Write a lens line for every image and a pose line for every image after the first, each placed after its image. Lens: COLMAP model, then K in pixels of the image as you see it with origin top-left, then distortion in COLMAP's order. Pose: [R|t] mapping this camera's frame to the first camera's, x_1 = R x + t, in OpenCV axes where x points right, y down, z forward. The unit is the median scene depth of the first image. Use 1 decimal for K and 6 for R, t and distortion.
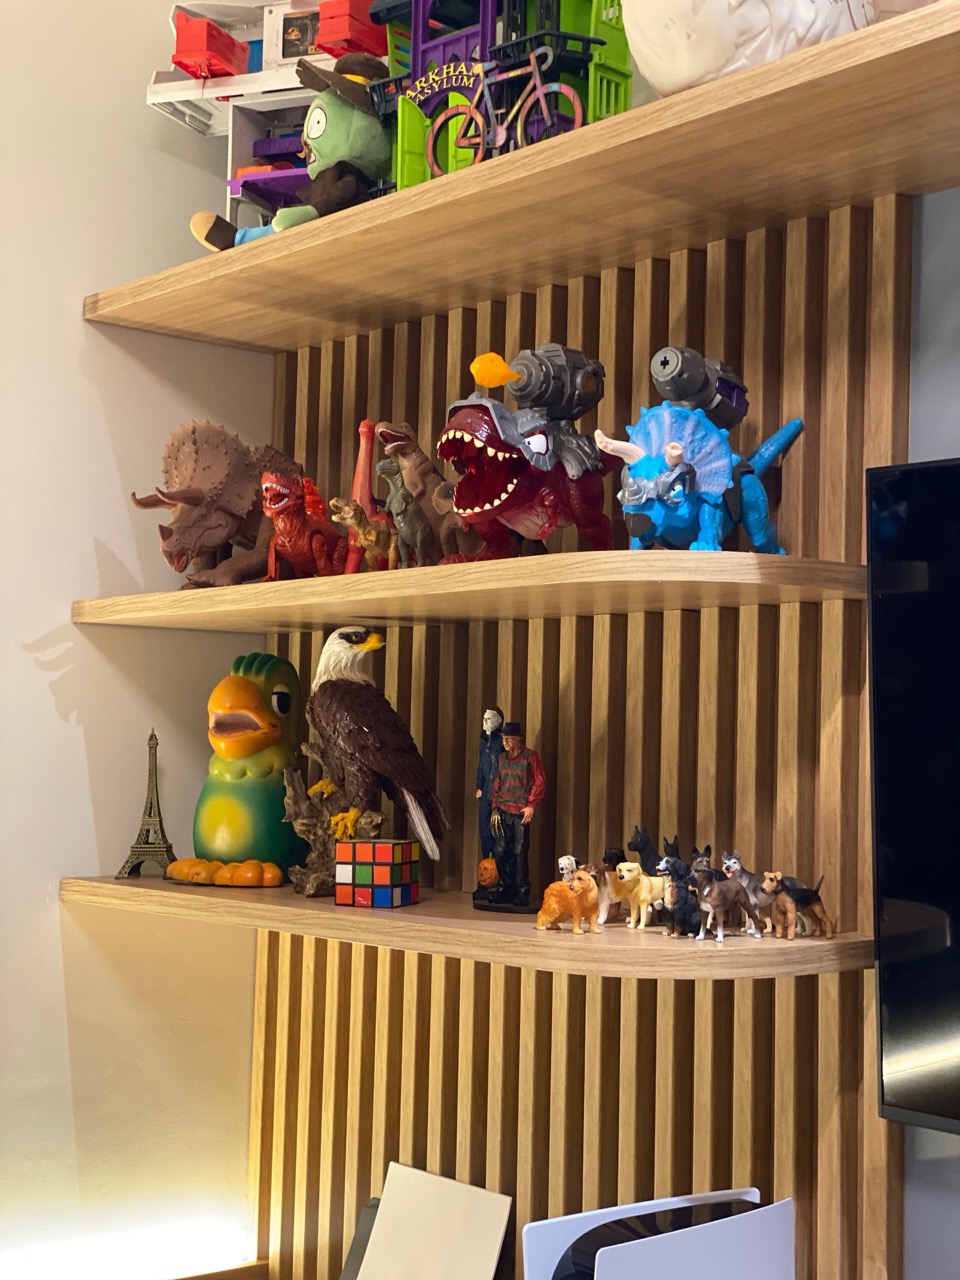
lens RADIAL K [[1925.0, 0, 504.0], [0, 1925.0, 627.1], [0, 0, 1]] dist [0.121359, 0.000000]
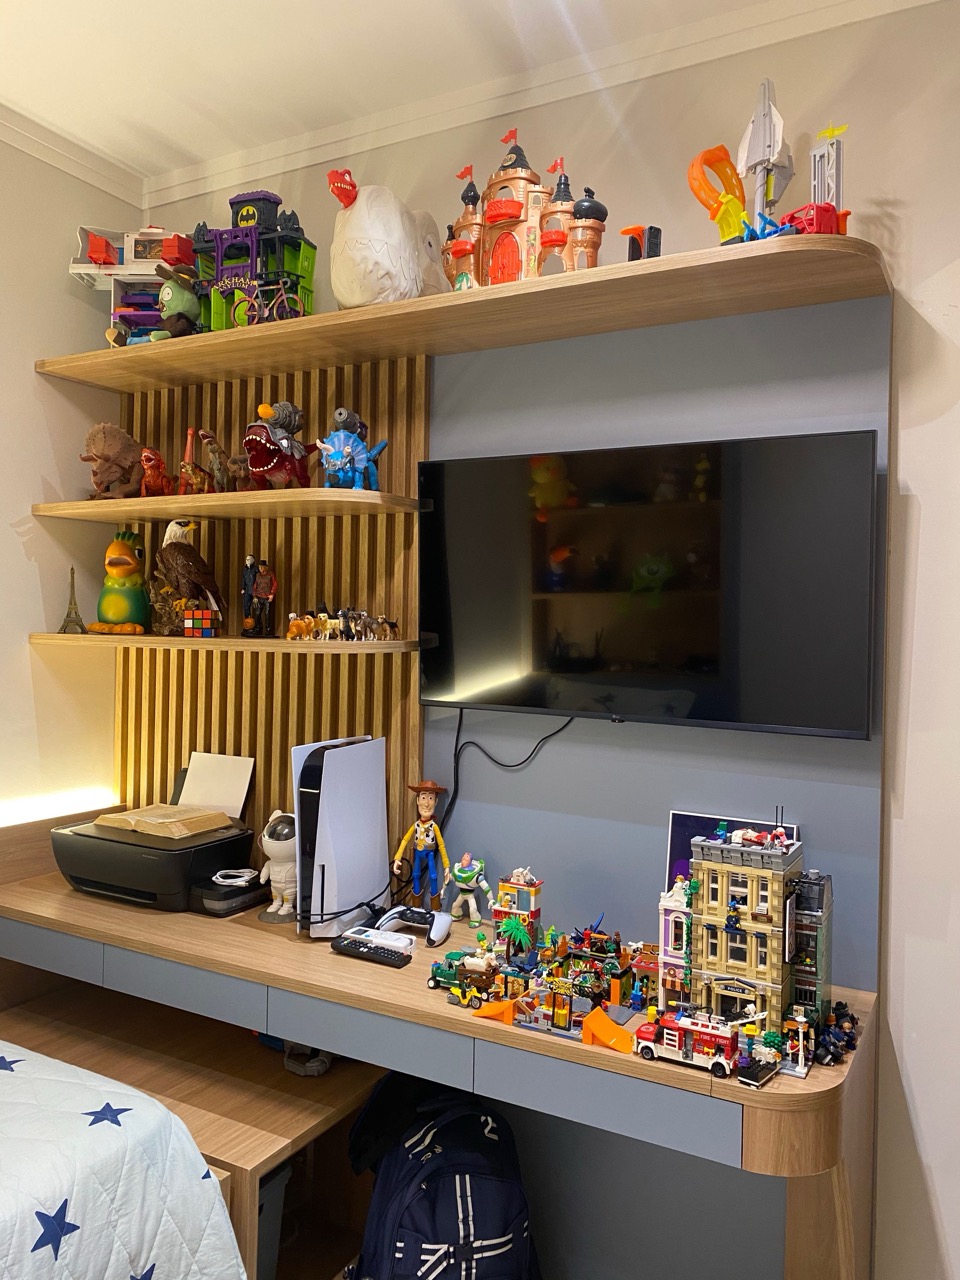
lens RADIAL K [[983.1, 0, 493.2], [0, 983.1, 634.1], [0, 0, 1]] dist [0.020865, -0.053956]
pose [[0.930335, -0.007006, 0.366644, -0.174020], [-0.023539, 0.996615, 0.078773, 0.036792], [-0.365955, -0.081916, 0.927020, -0.242239]]
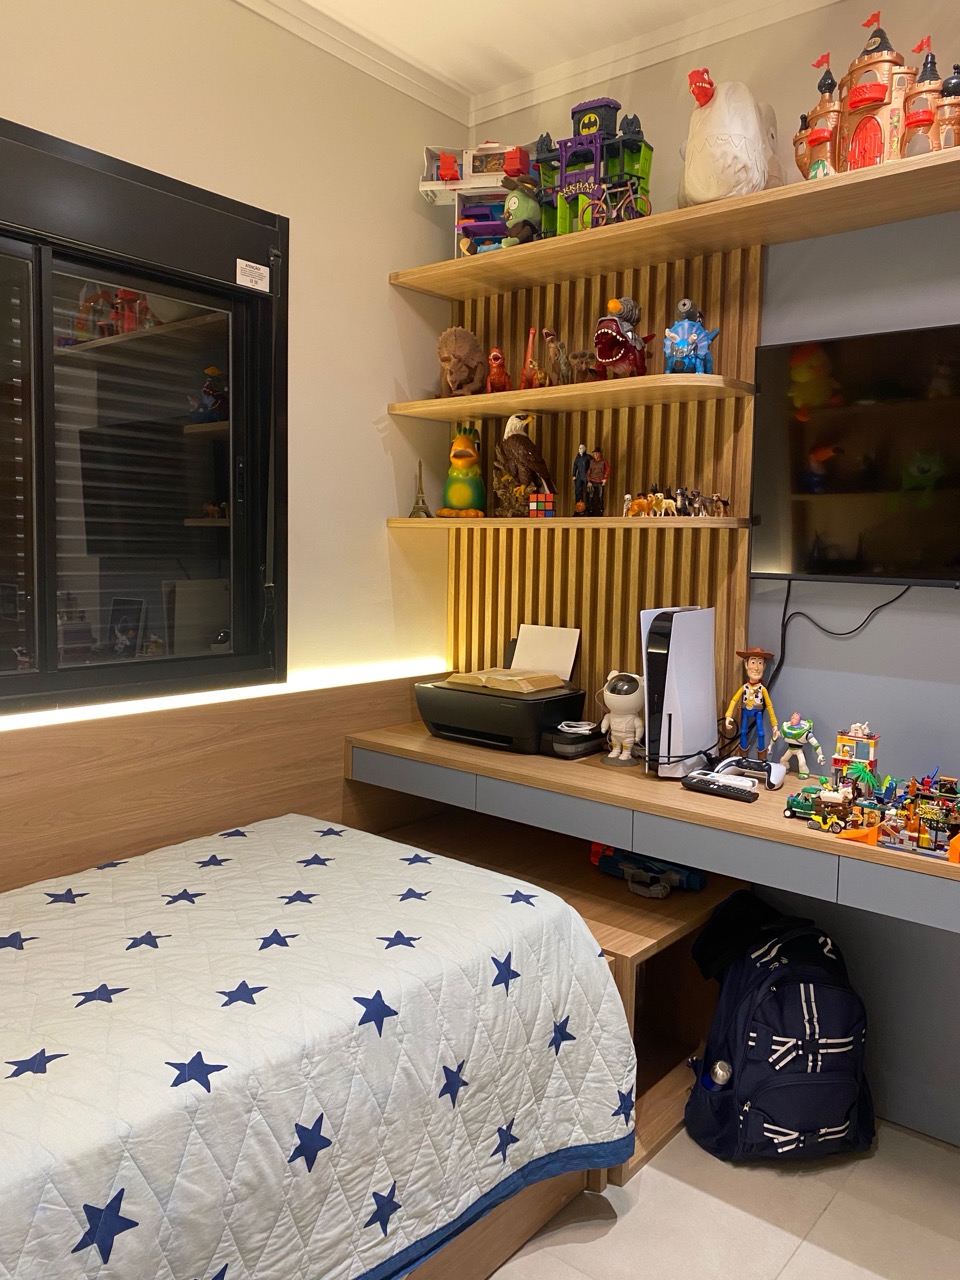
lens RADIAL K [[983.1, 0, 477.2], [0, 983.1, 636.9], [0, 0, 1]] dist [0.020865, -0.053956]
pose [[0.985591, -0.018661, 0.168114, -0.380111], [-0.008919, 0.986779, 0.161823, 0.086701], [-0.168911, -0.160991, 0.972394, -0.315864]]
